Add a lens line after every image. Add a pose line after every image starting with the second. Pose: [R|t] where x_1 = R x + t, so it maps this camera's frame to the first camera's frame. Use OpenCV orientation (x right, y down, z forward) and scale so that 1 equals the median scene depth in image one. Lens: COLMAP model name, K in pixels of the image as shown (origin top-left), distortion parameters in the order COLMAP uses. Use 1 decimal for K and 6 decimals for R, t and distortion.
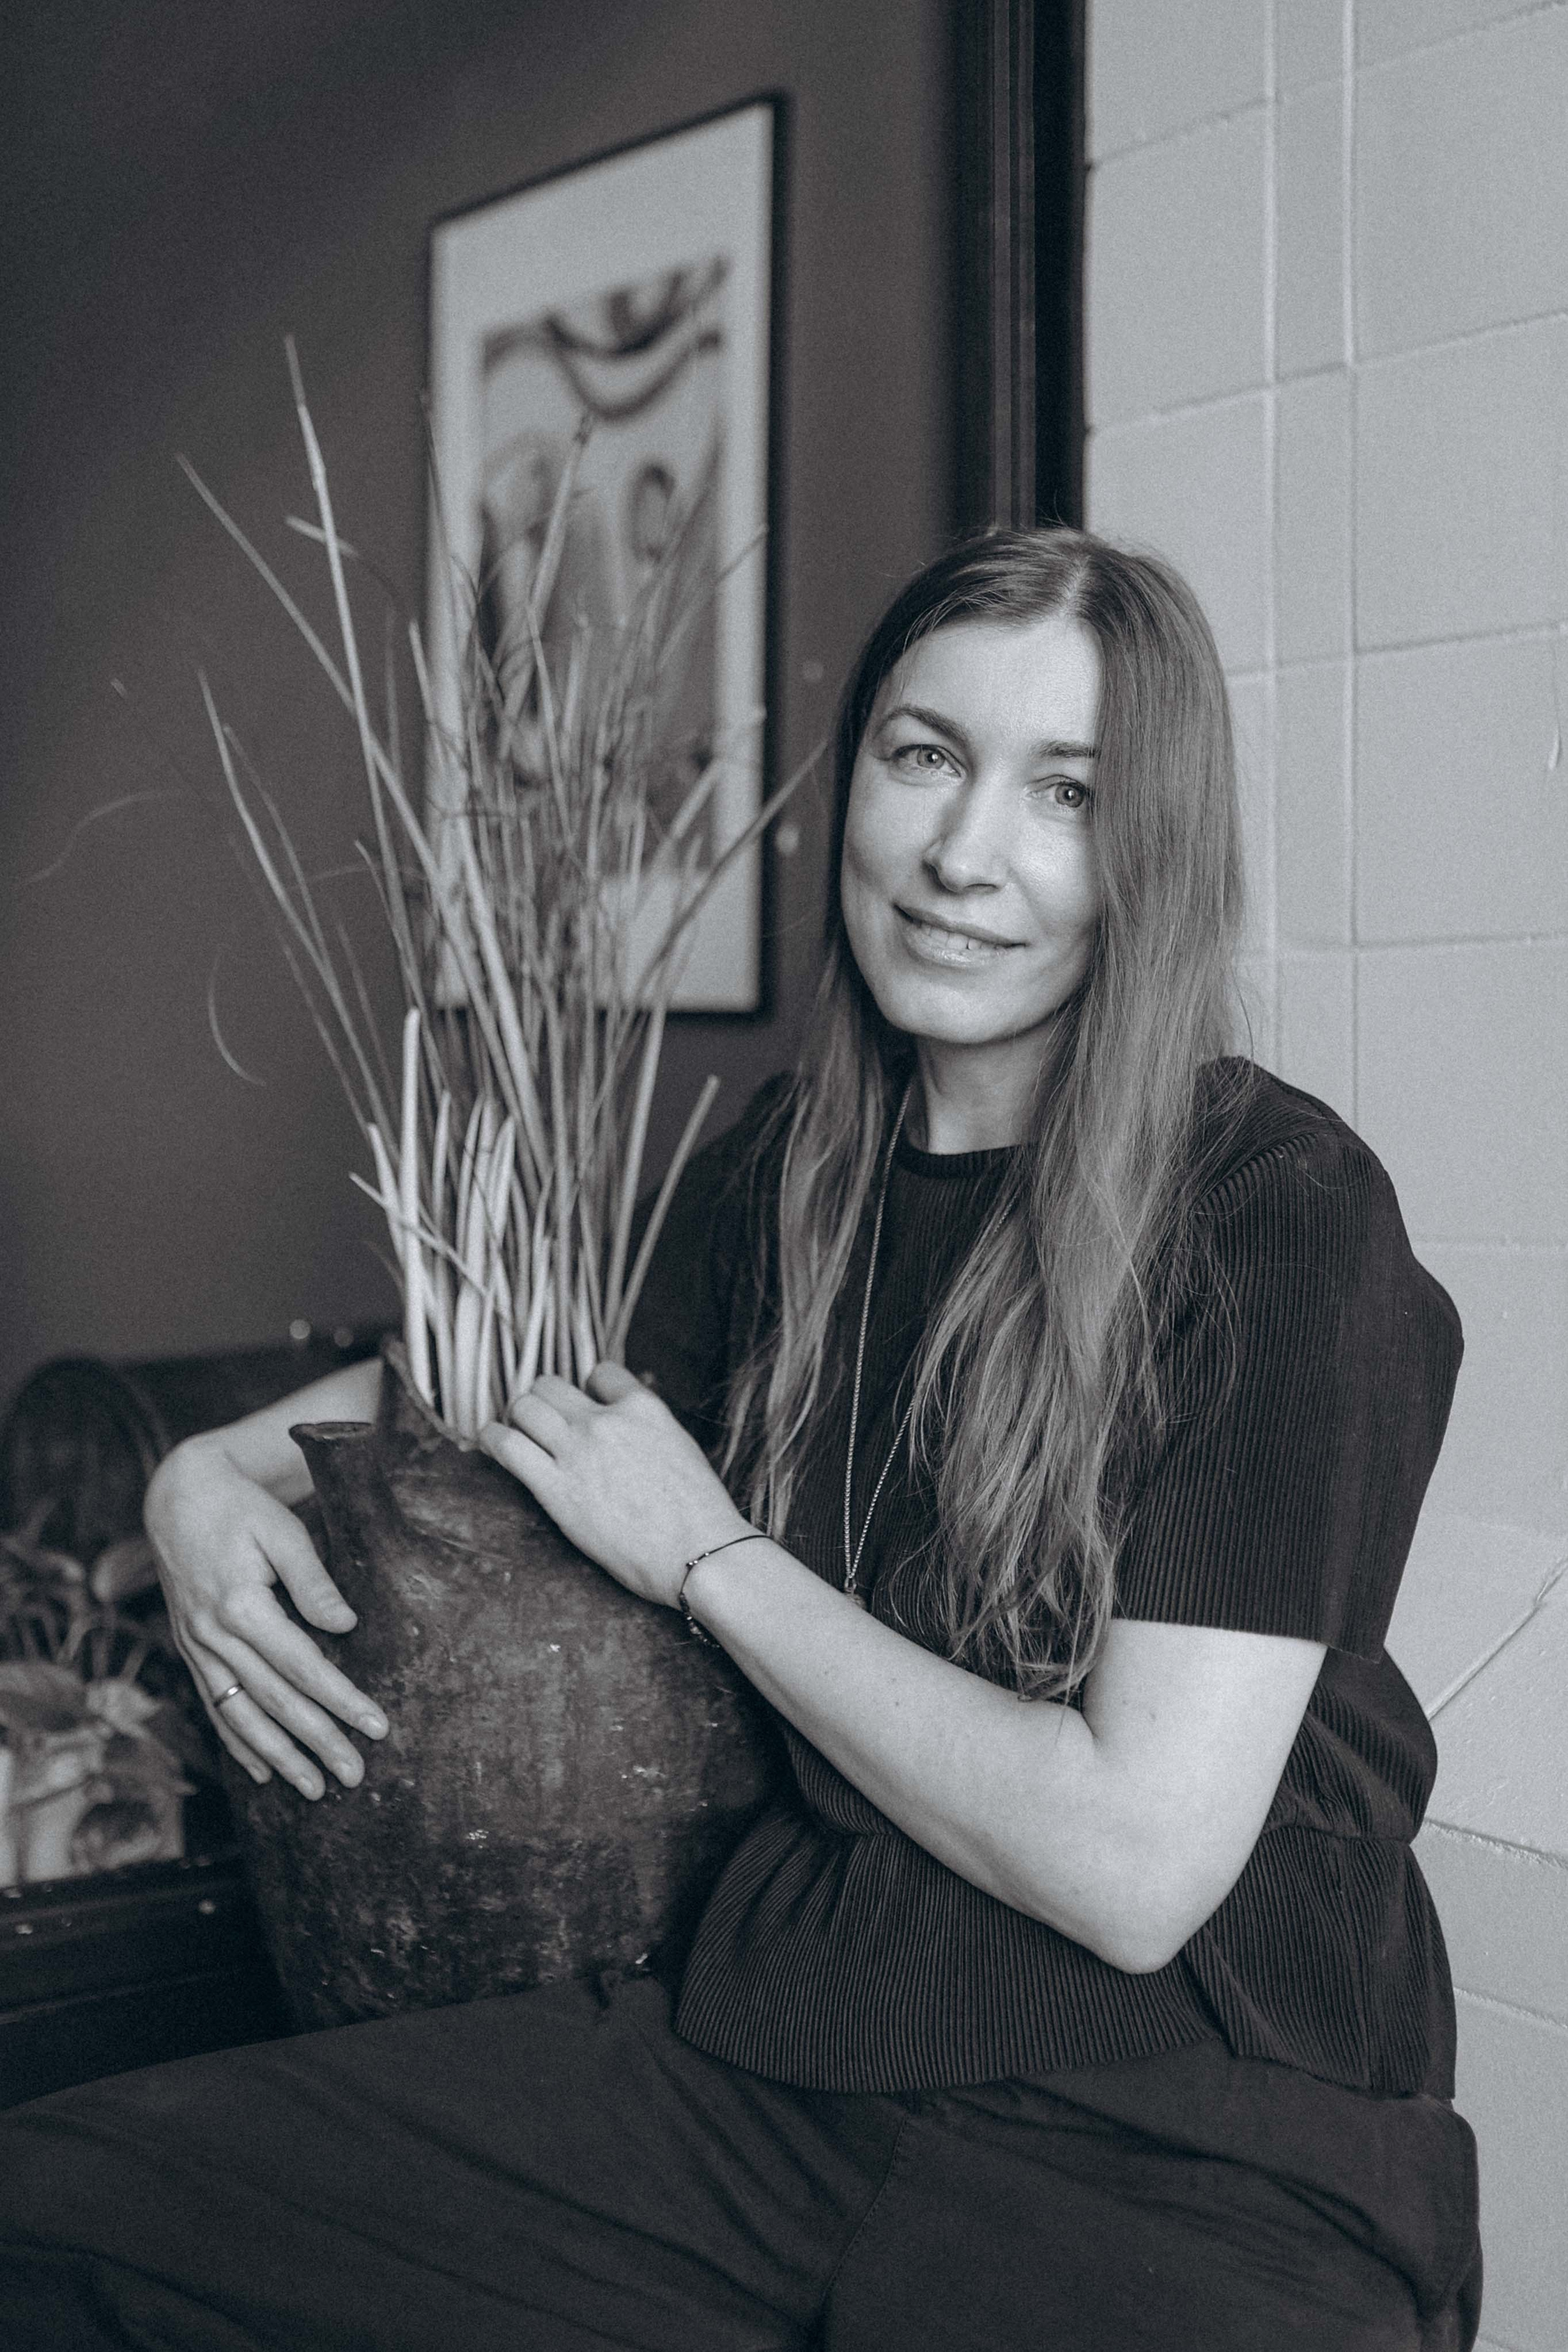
lens RADIAL K [[2427.9, 0, 785.1], [0, 2427.9, 1176.9], [0, 0, 1]] dist [-0.009759, 0.000000]
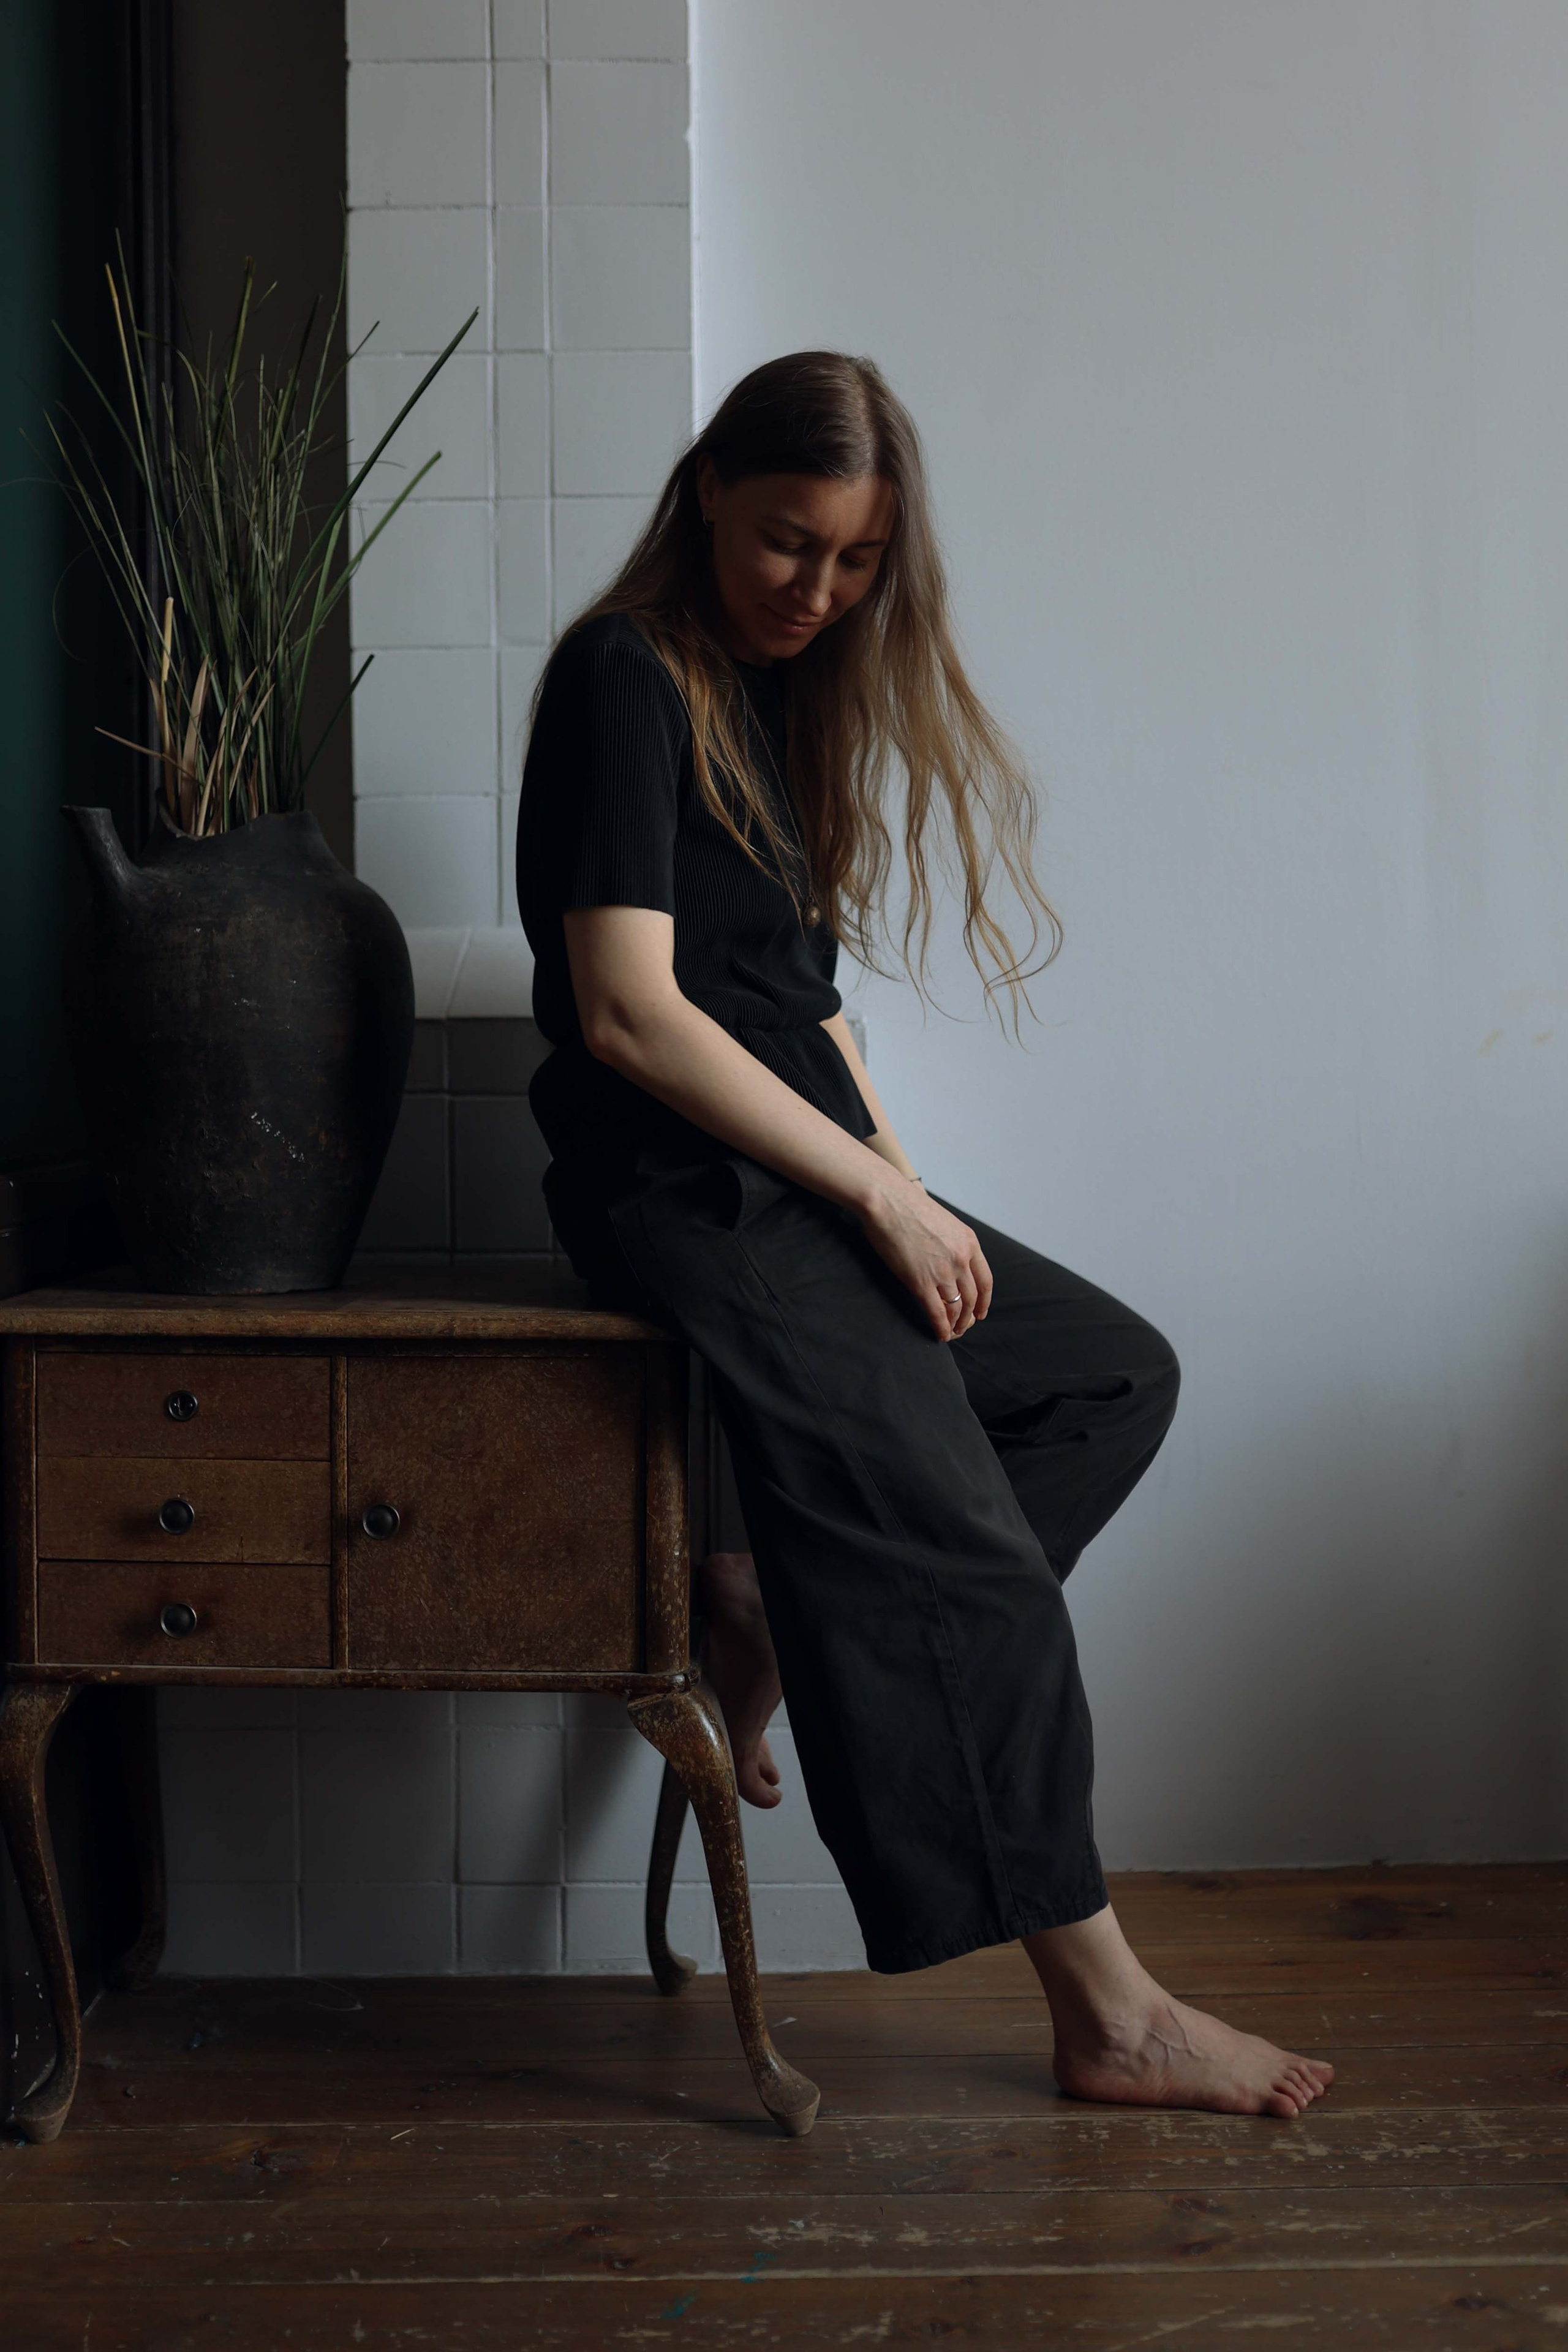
lens RADIAL K [[2427.9, 0, 783.6], [0, 2427.9, 1175.3], [0, 0, 1]] dist [-0.009759, 0.000000]
pose [[0.733869, 0.074308, 0.675215, -0.845088], [-0.002521, 0.994290, -0.106684, 0.497556], [-0.679287, 0.076590, 0.729866, -0.455988]]
